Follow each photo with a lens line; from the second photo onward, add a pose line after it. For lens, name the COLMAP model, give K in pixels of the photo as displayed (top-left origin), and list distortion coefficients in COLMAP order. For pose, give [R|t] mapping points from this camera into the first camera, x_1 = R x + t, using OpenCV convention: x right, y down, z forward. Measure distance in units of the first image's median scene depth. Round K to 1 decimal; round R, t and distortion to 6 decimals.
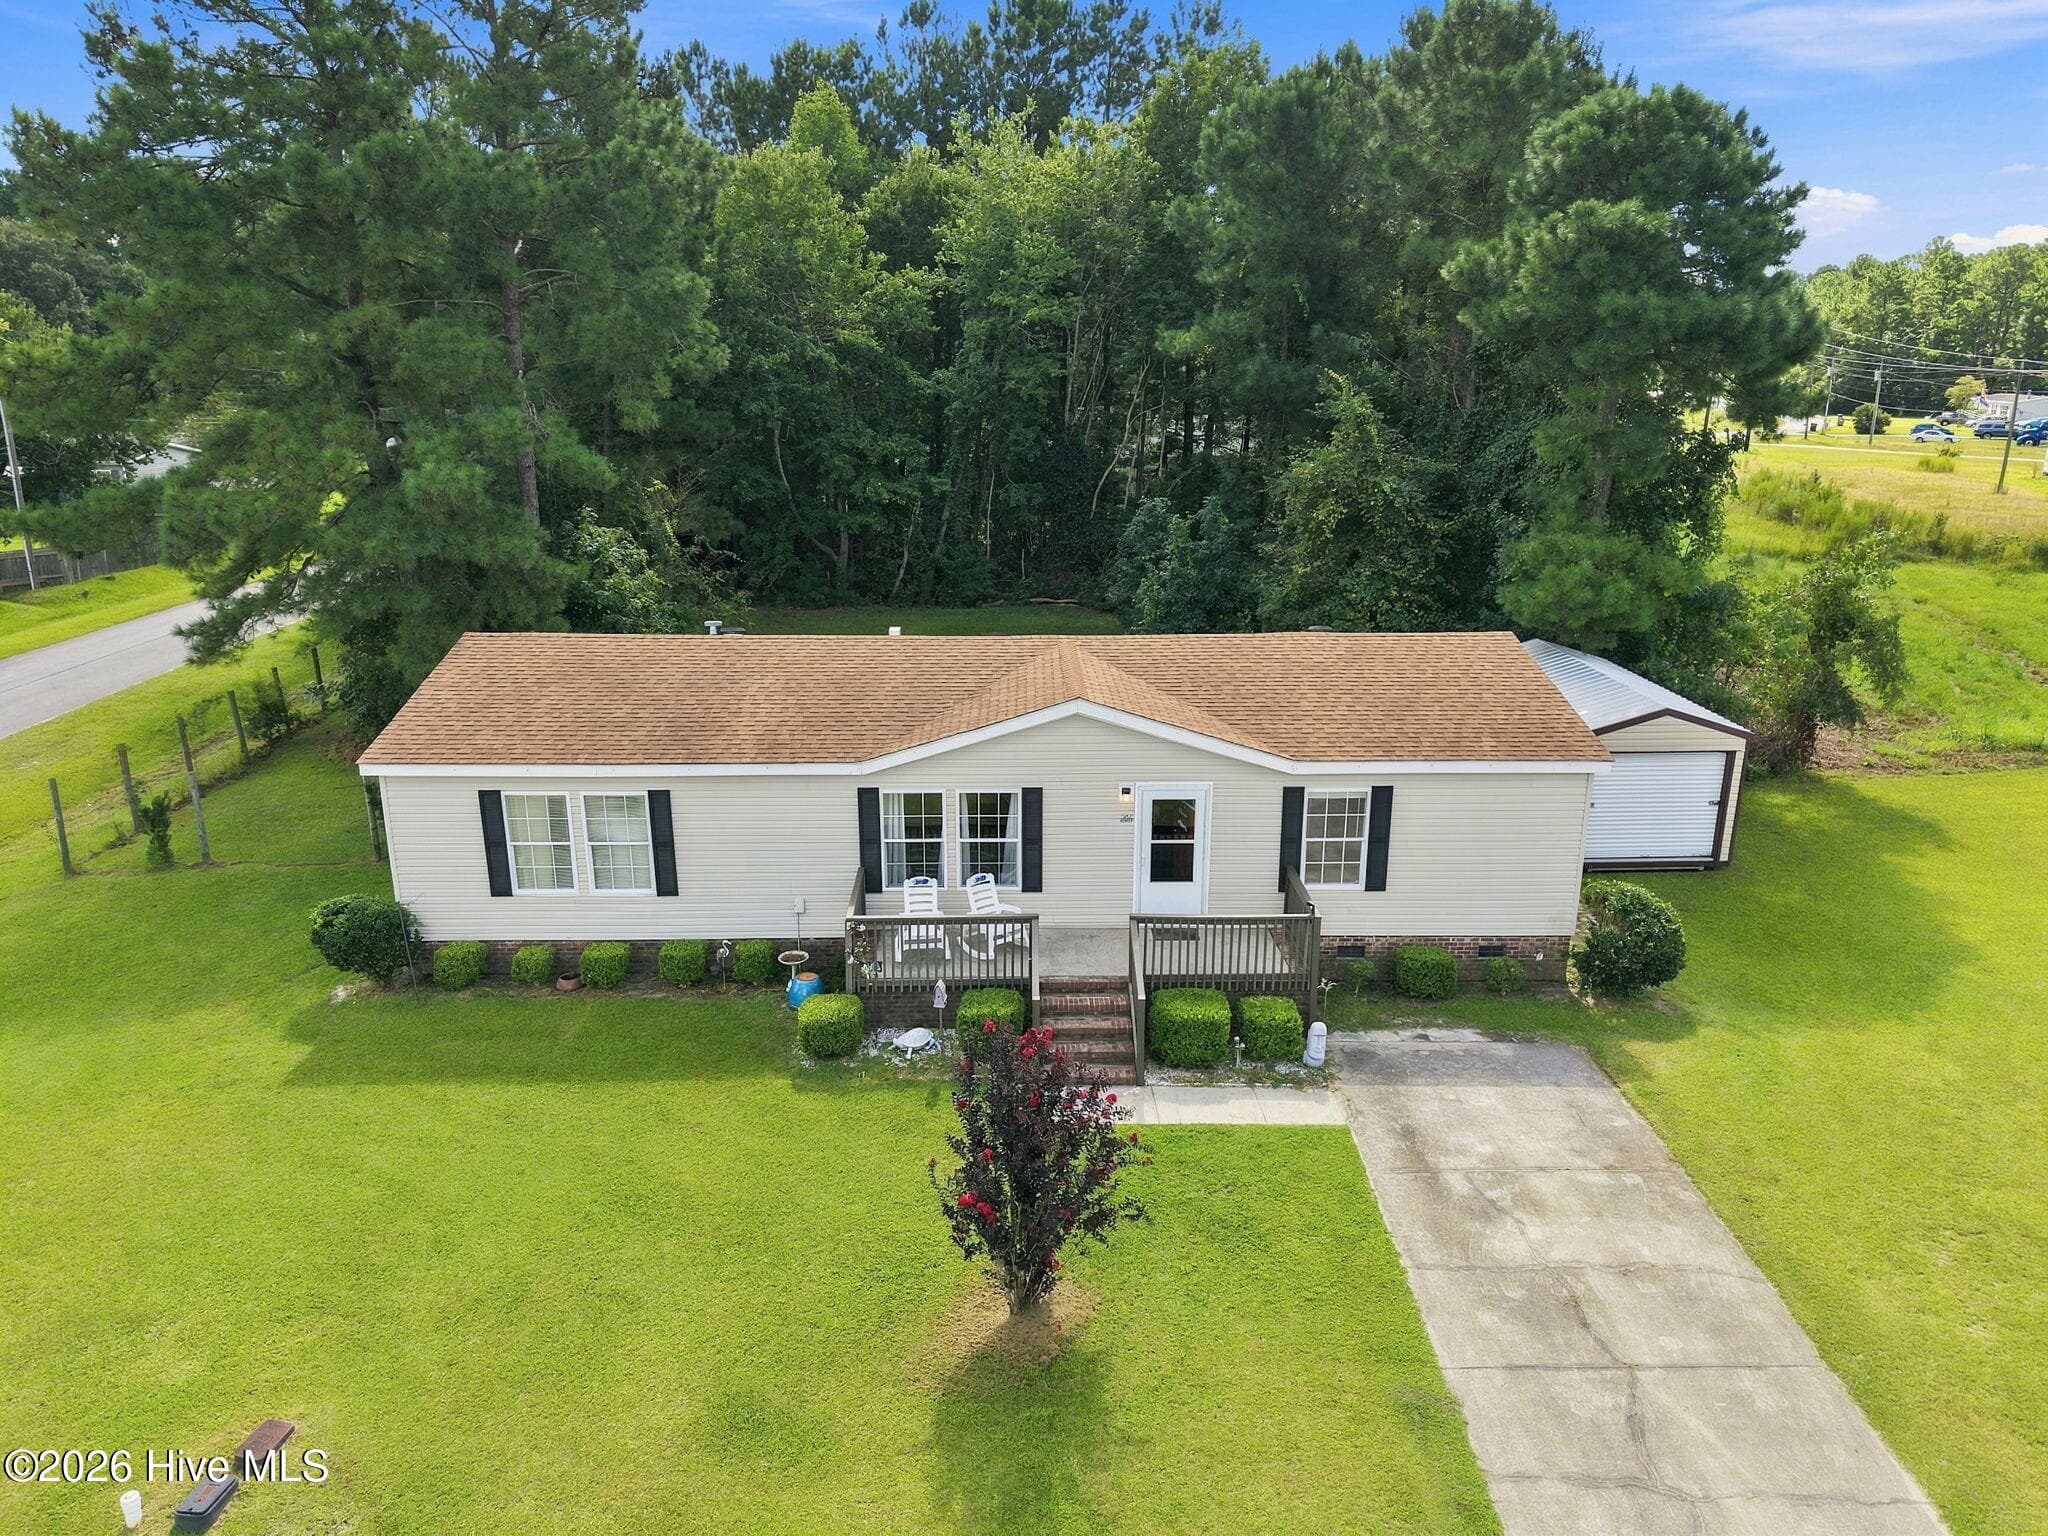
lens RADIAL K [[1363.6, 0, 1021.8], [0, 1363.6, 804.5], [0, 0, 1]] dist [0.001401, 0.002218]
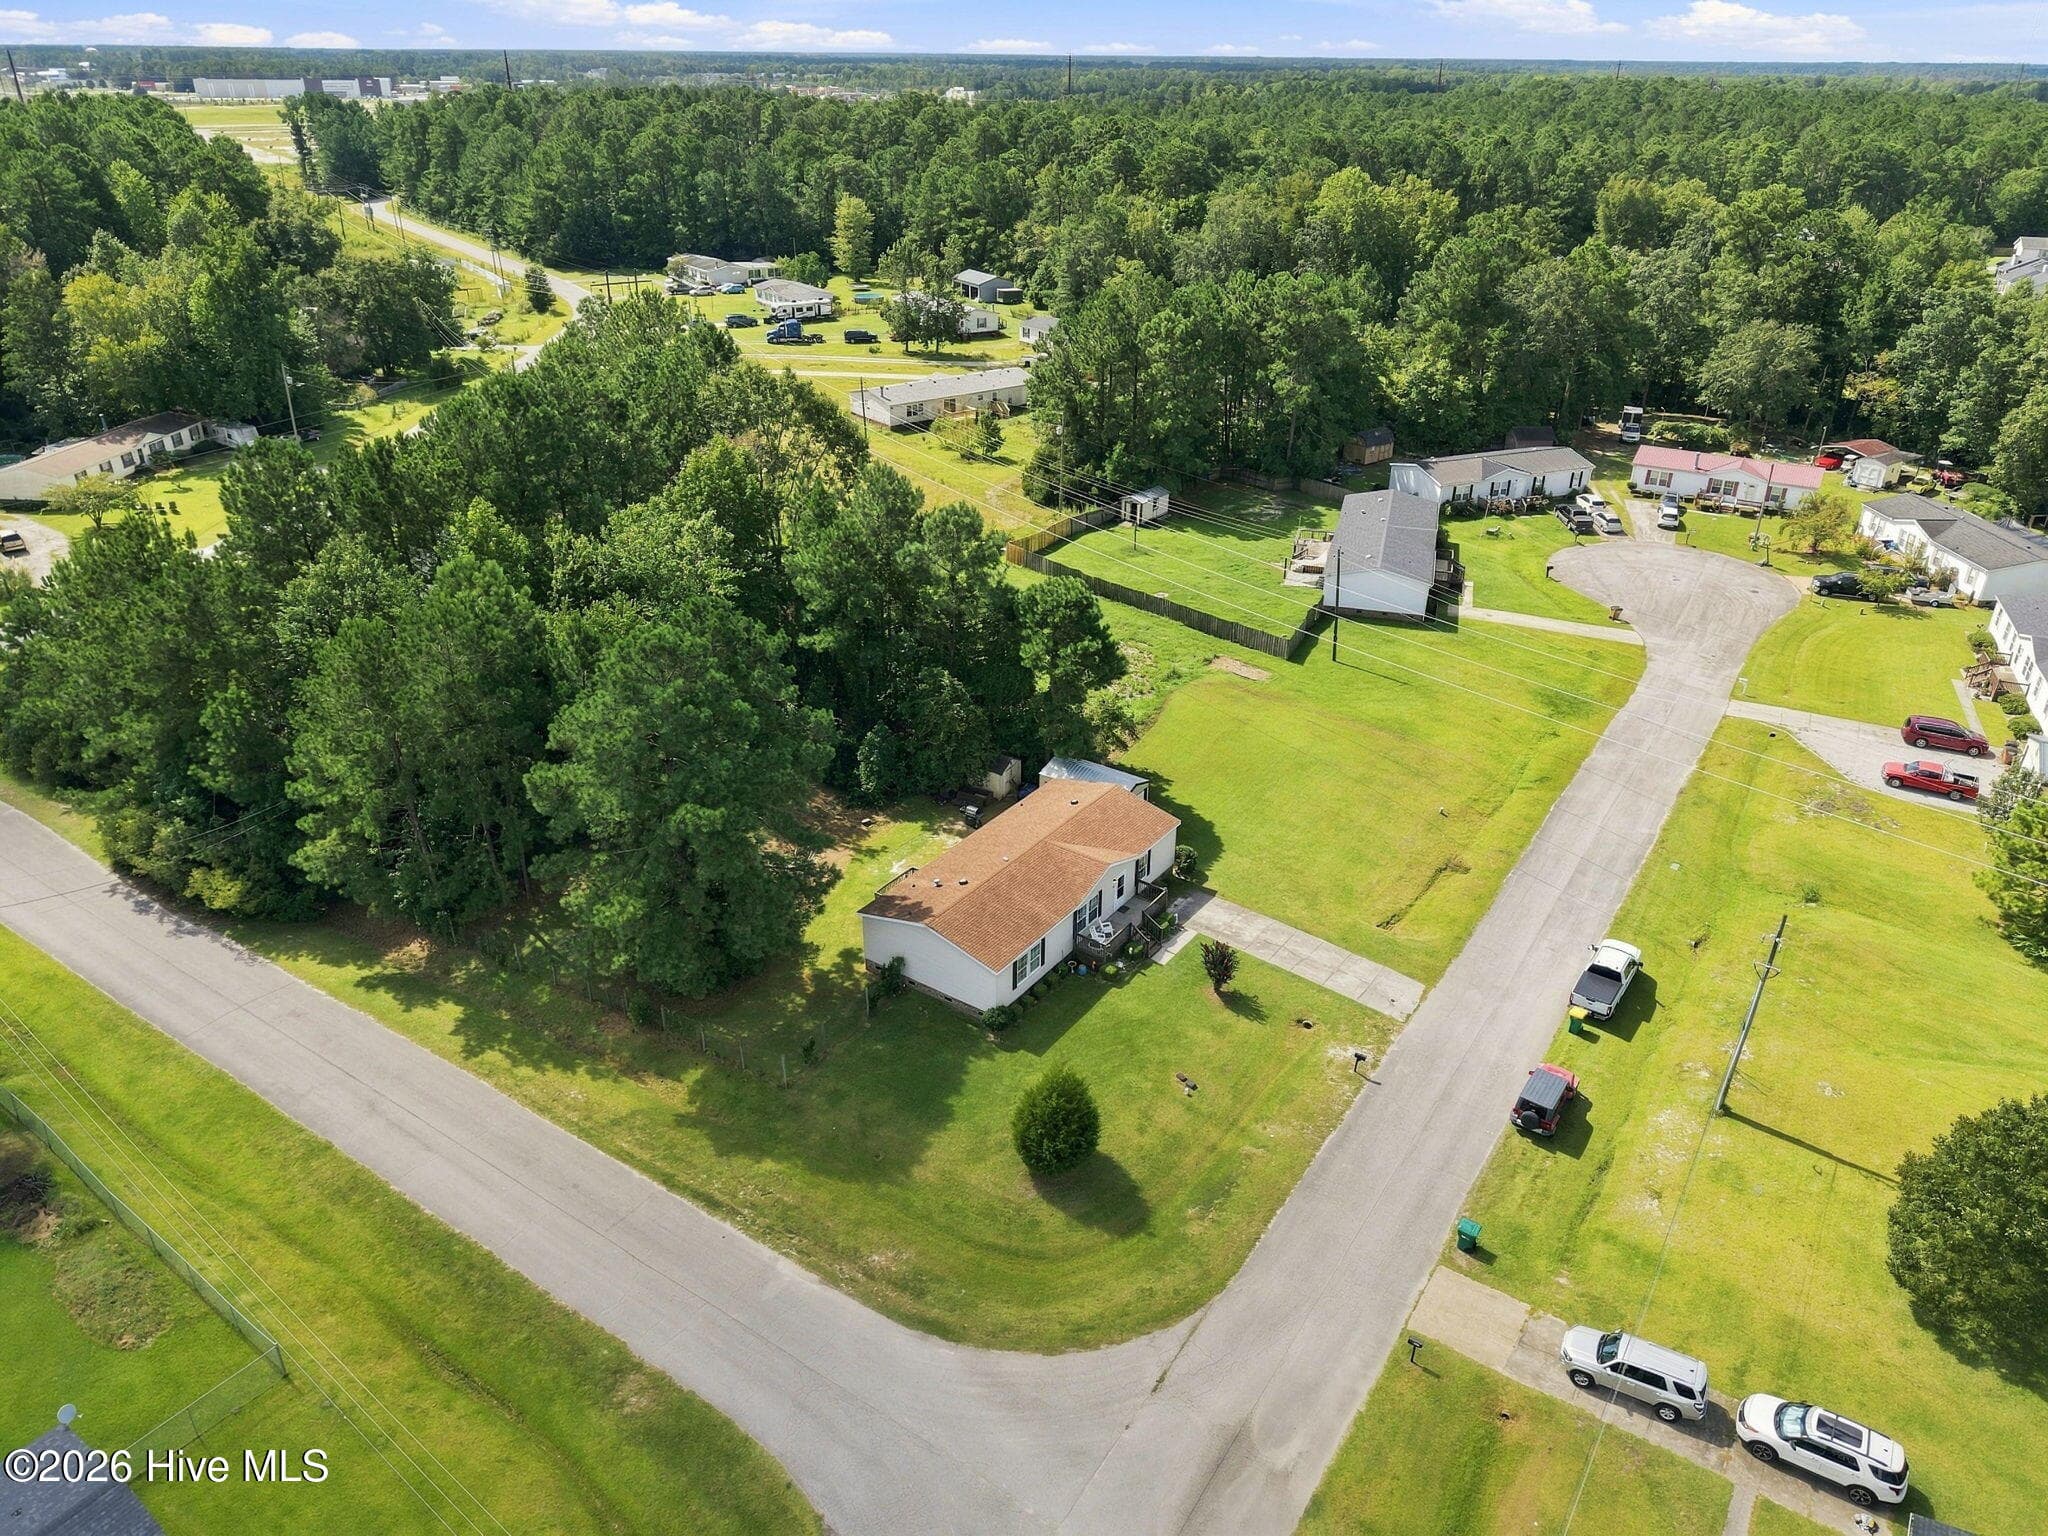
lens RADIAL K [[1361.3, 0, 1025.7], [0, 1361.3, 780.4], [0, 0, 1]] dist [0.041029, -0.049162]
pose [[0.588337, -0.374541, 0.716644, -2.589043], [0.238060, 0.927210, 0.289151, -1.375214], [-0.772779, 0.000486, 0.634675, -1.146695]]
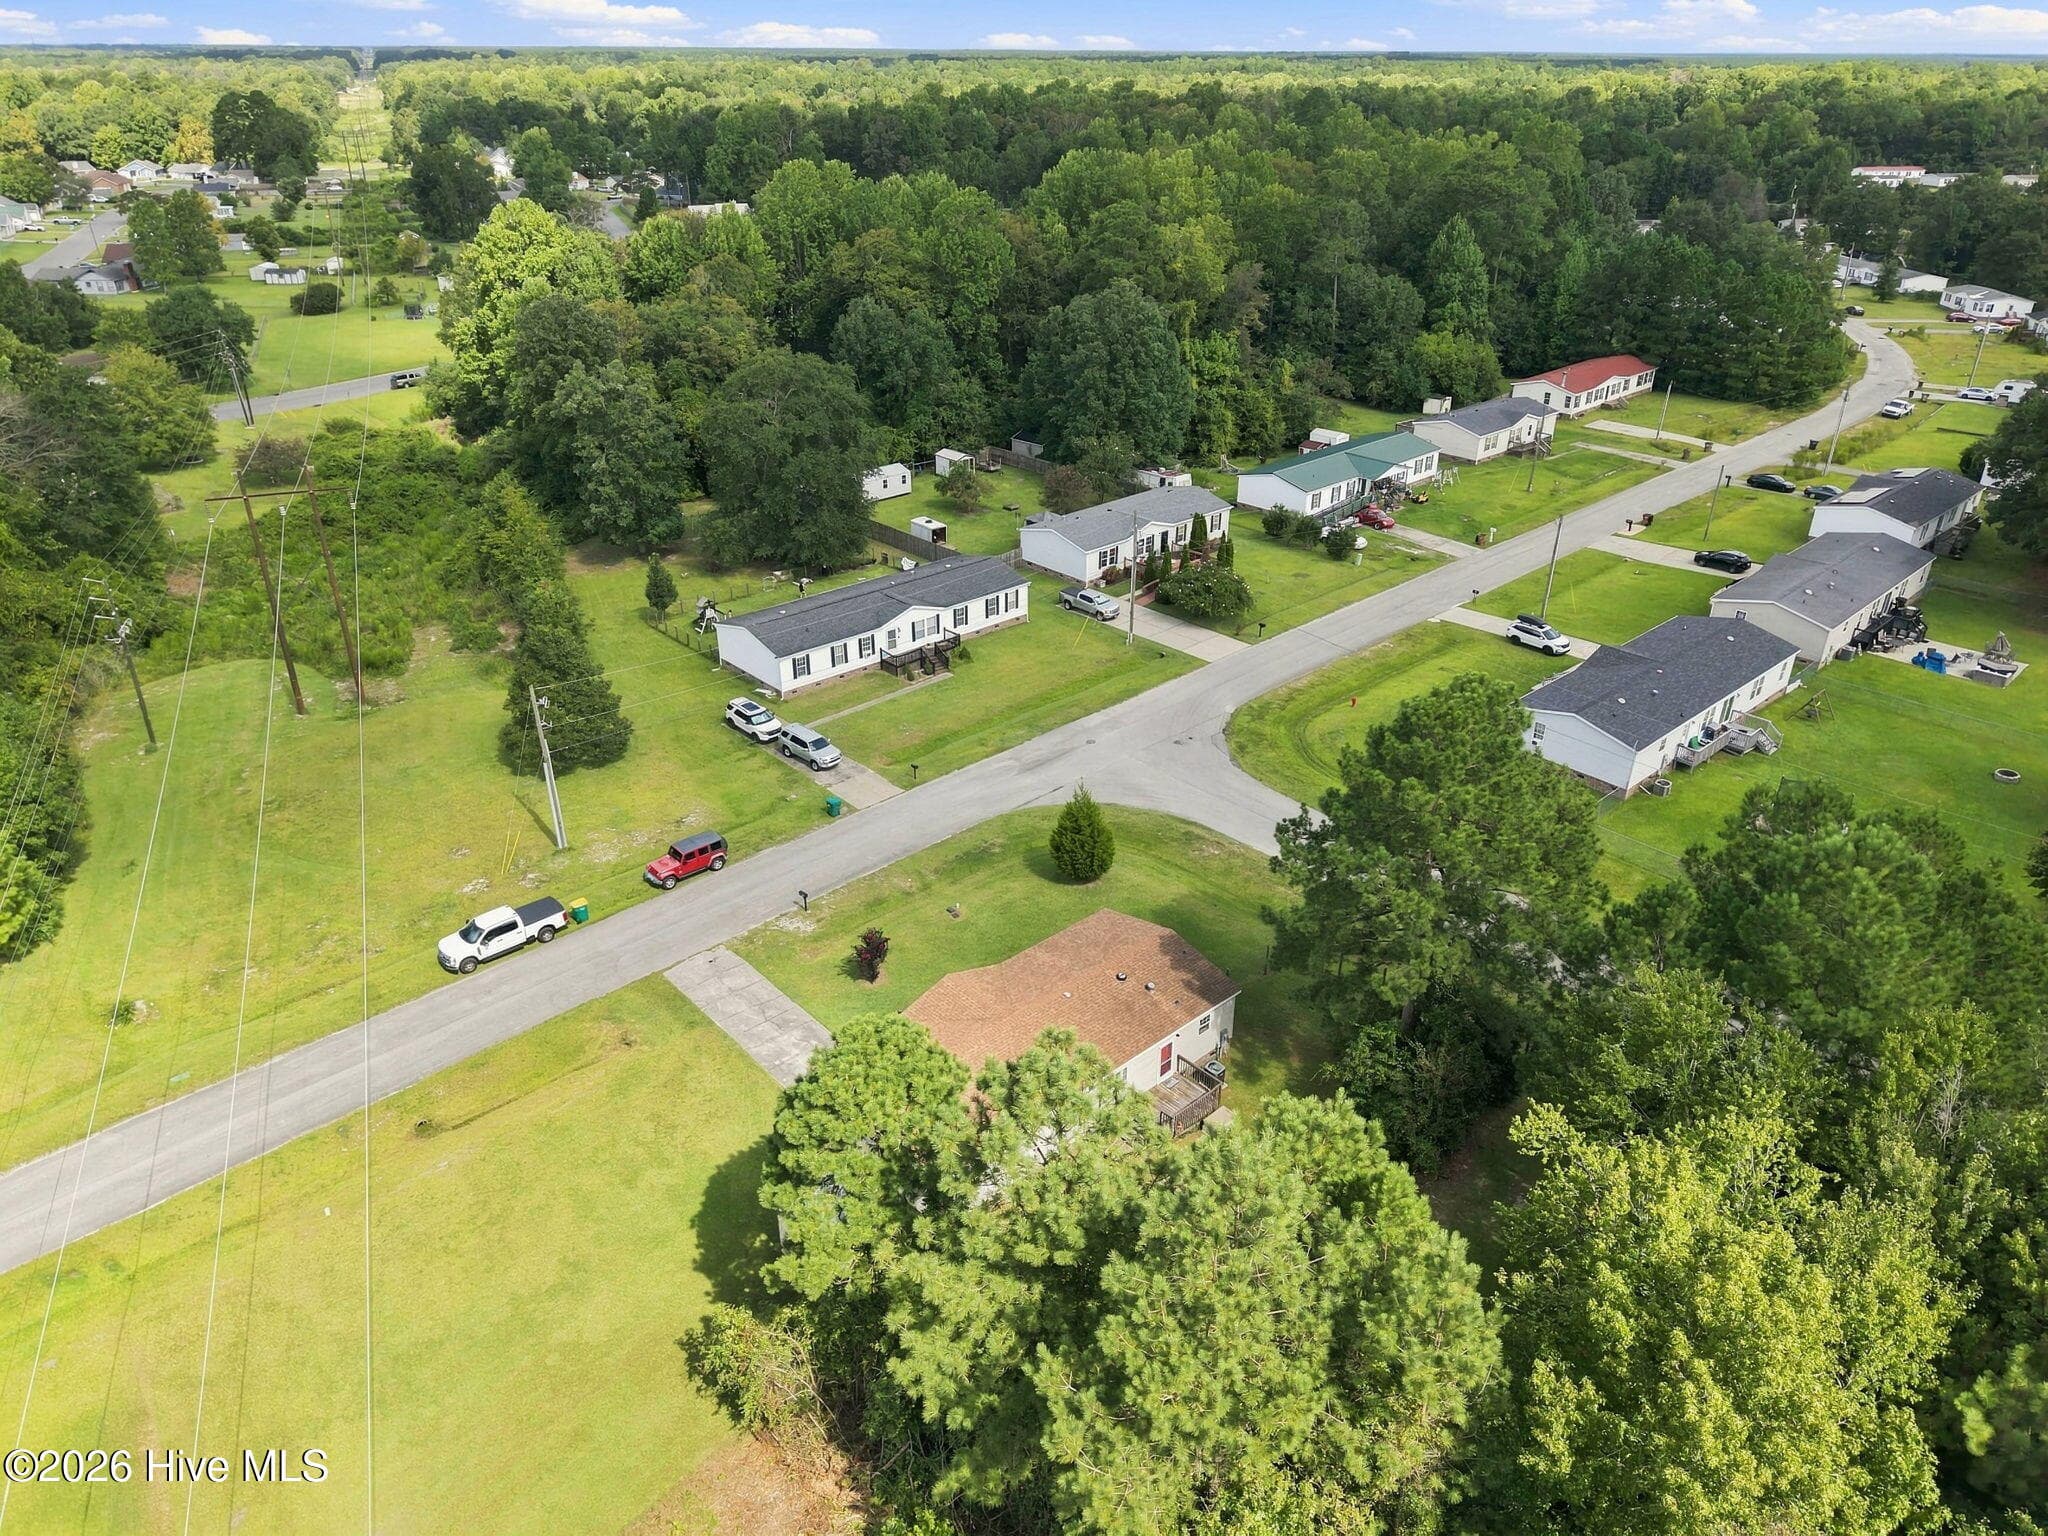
lens RADIAL K [[1362.7, 0, 1024.0], [0, 1362.7, 768.0], [0, 0, 1]] dist [0.075066, -0.099548]
pose [[-0.751357, 0.304360, -0.585515, 1.596478], [-0.205540, 0.735207, 0.645929, -2.479311], [0.627070, 0.605670, -0.489845, 2.317629]]
